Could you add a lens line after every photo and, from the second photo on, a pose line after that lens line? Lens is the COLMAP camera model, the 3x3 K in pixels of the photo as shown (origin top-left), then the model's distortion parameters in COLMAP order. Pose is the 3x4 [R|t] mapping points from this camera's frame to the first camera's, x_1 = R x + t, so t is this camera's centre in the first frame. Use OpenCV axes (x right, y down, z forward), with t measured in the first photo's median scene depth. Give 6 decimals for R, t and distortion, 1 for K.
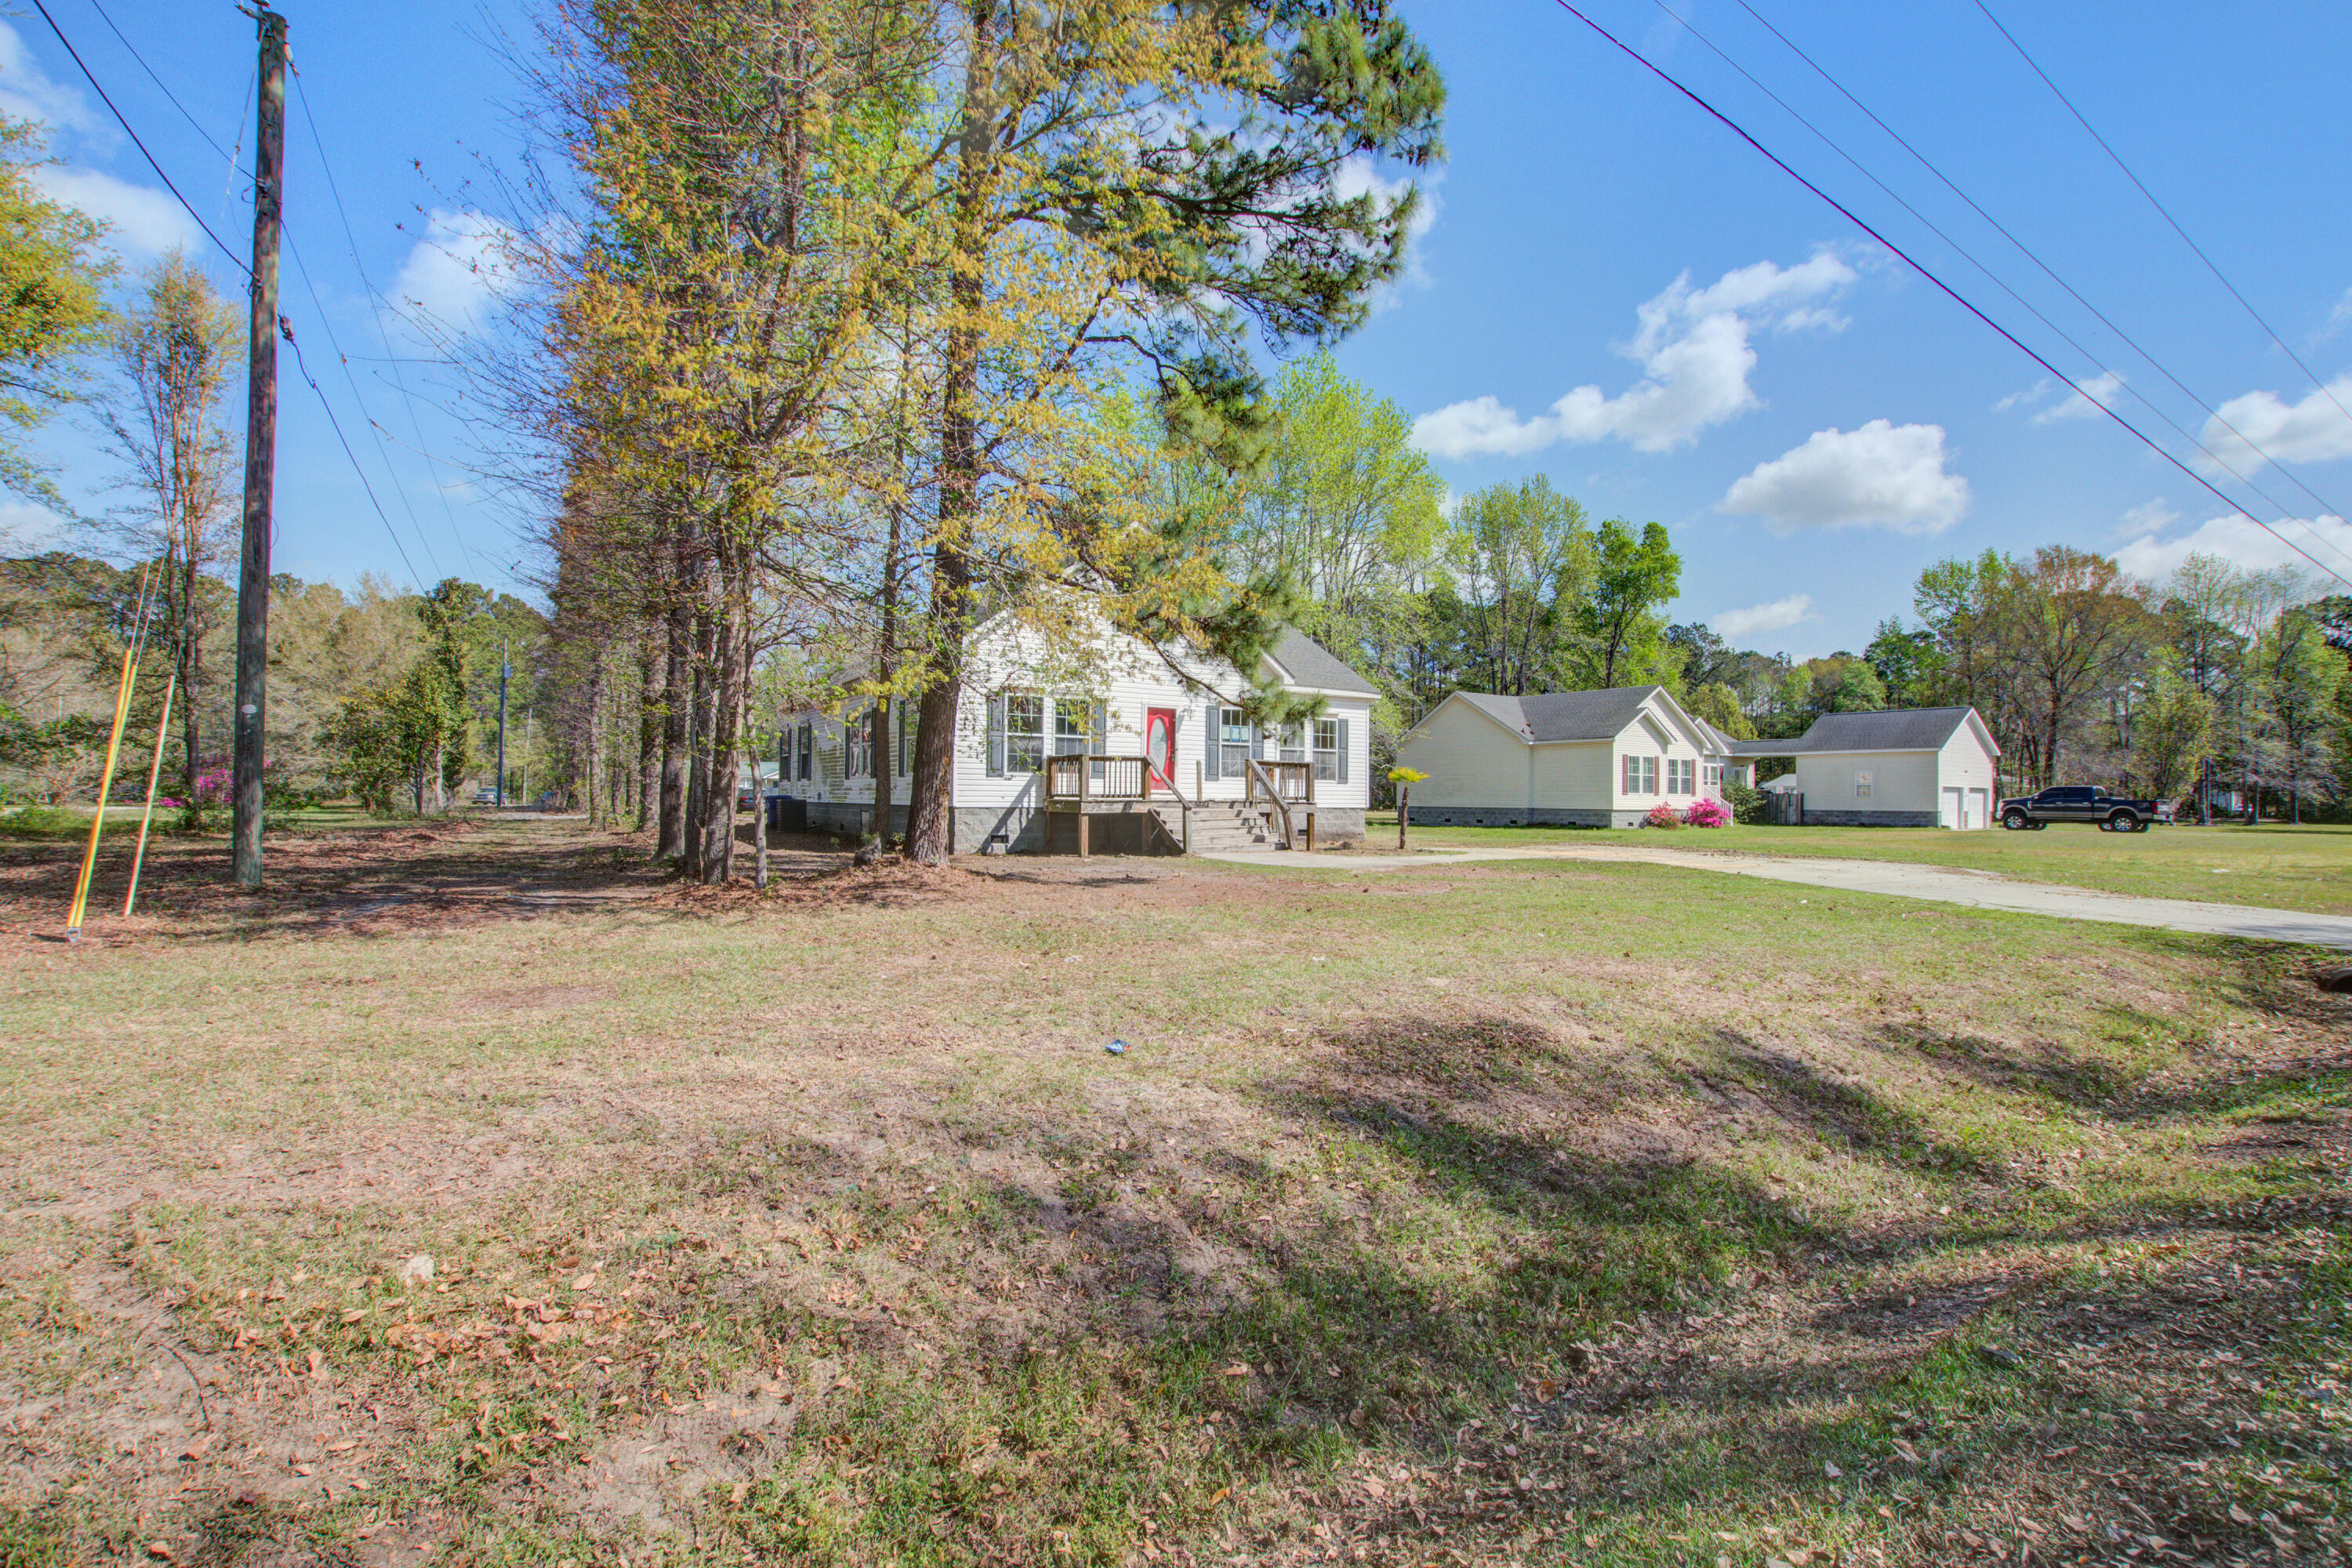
lens RADIAL K [[1024.6, 0, 1205.3], [0, 1024.6, 789.7], [0, 0, 1]] dist [-0.021162, -0.000209]
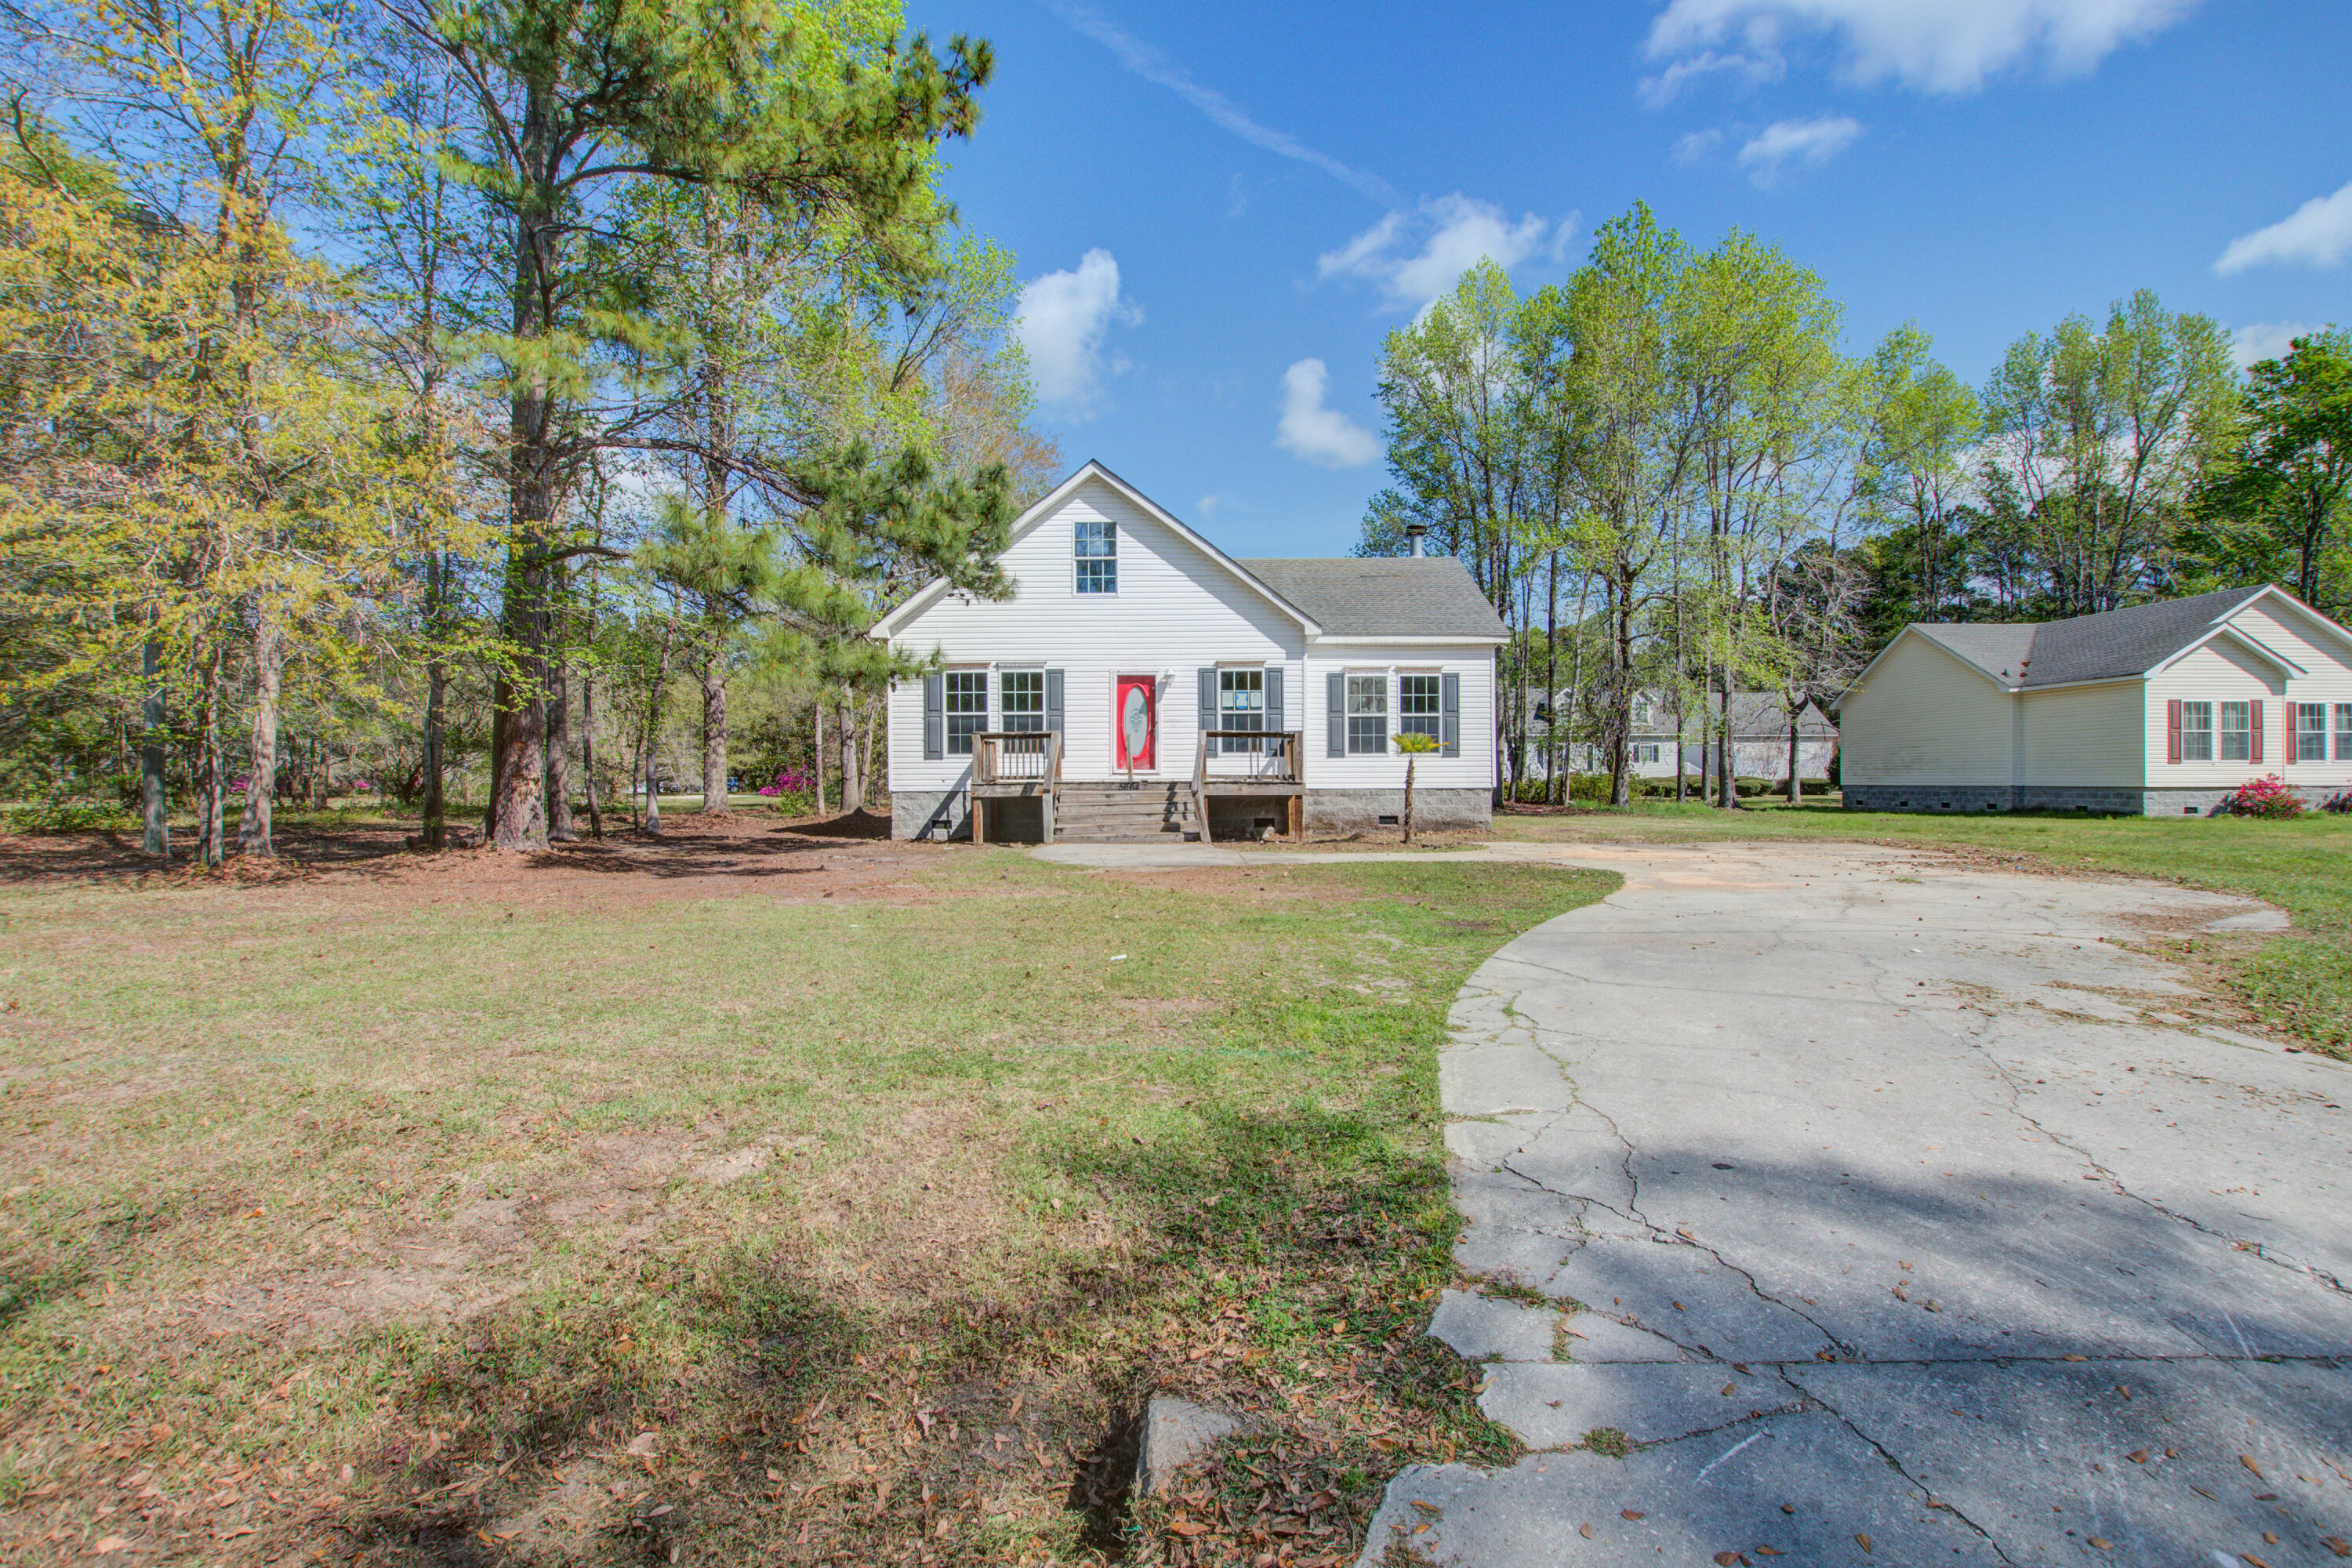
lens RADIAL K [[1024.6, 0, 1205.3], [0, 1024.6, 789.7], [0, 0, 1]] dist [-0.021162, -0.000209]
pose [[0.842199, -0.008937, -0.539093, 0.393616], [0.016953, 0.999807, 0.009911, 0.008023], [0.538901, -0.017486, 0.842188, 0.248883]]
